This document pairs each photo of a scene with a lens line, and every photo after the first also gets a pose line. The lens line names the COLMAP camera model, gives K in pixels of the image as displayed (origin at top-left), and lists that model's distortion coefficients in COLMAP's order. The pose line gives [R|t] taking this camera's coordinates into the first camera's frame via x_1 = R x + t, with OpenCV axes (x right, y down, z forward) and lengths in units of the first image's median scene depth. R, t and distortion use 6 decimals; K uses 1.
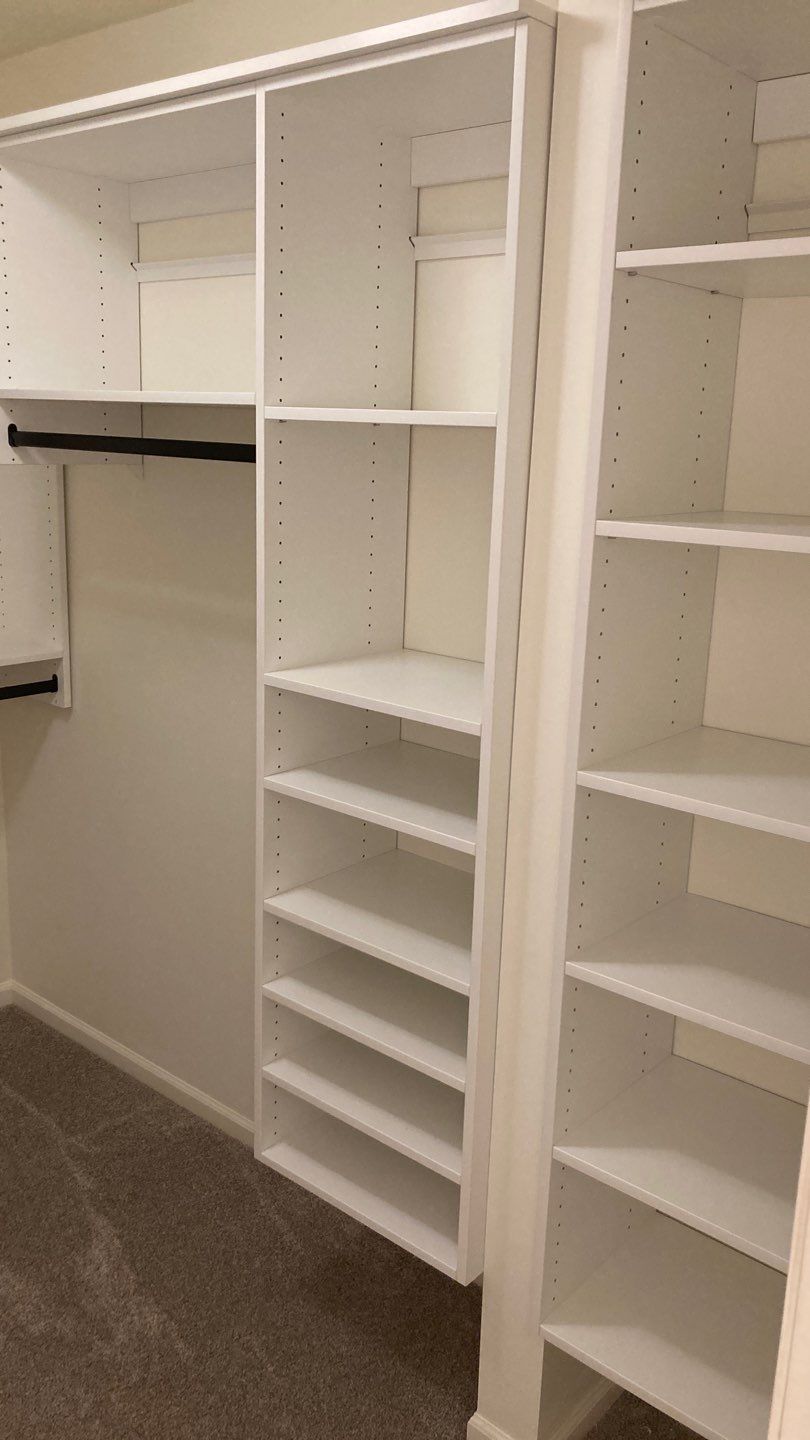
lens RADIAL K [[1193.0, 0, 403.1], [0, 1193.0, 717.7], [0, 0, 1]] dist [0.035358, -0.000365]
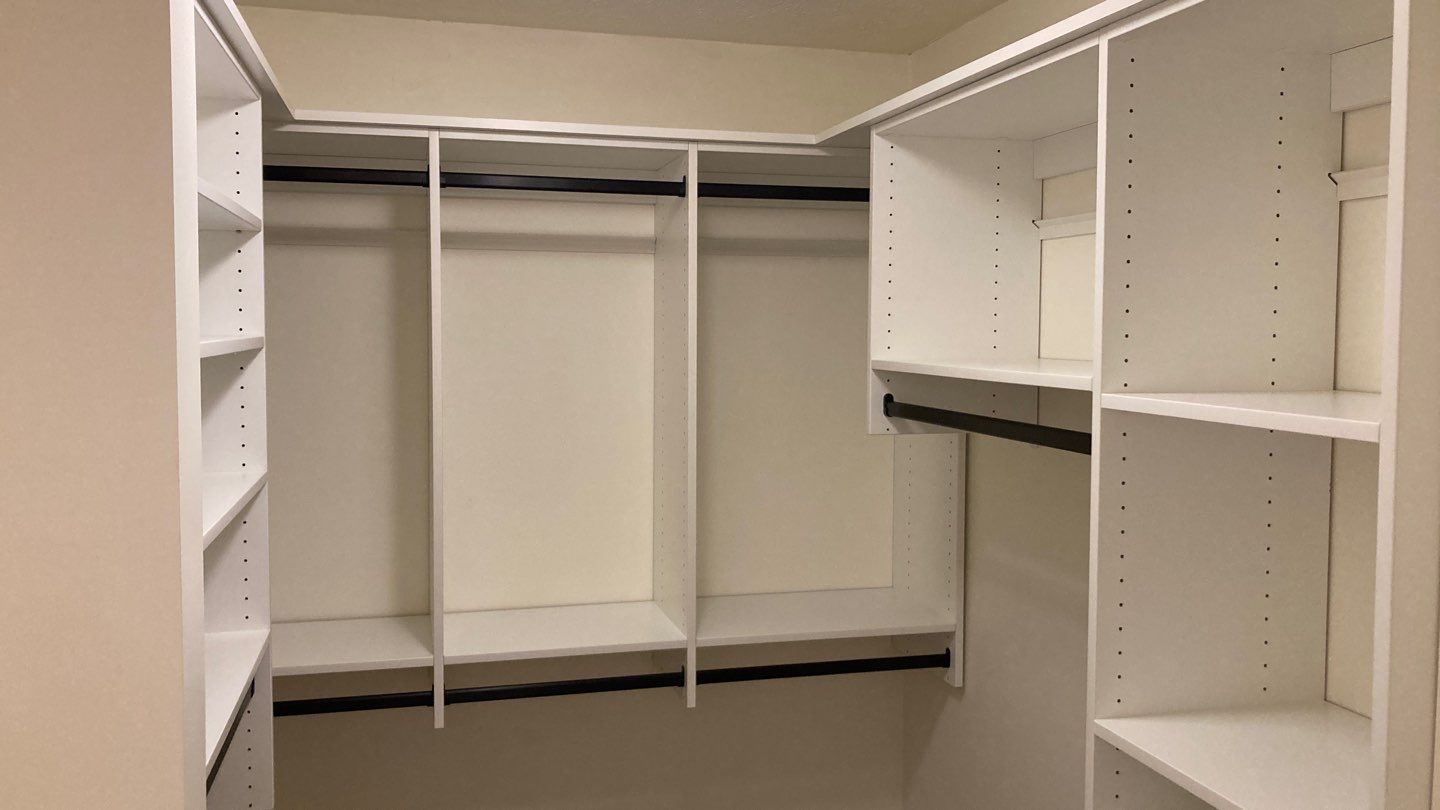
lens RADIAL K [[1193.0, 0, 718.0], [0, 1193.0, 404.3], [0, 0, 1]] dist [0.035358, -0.000365]
pose [[0.813602, 0.013494, -0.581266, 0.138518], [-0.116965, 0.983091, -0.140895, -0.100292], [0.569536, 0.182620, 0.801423, 0.183928]]
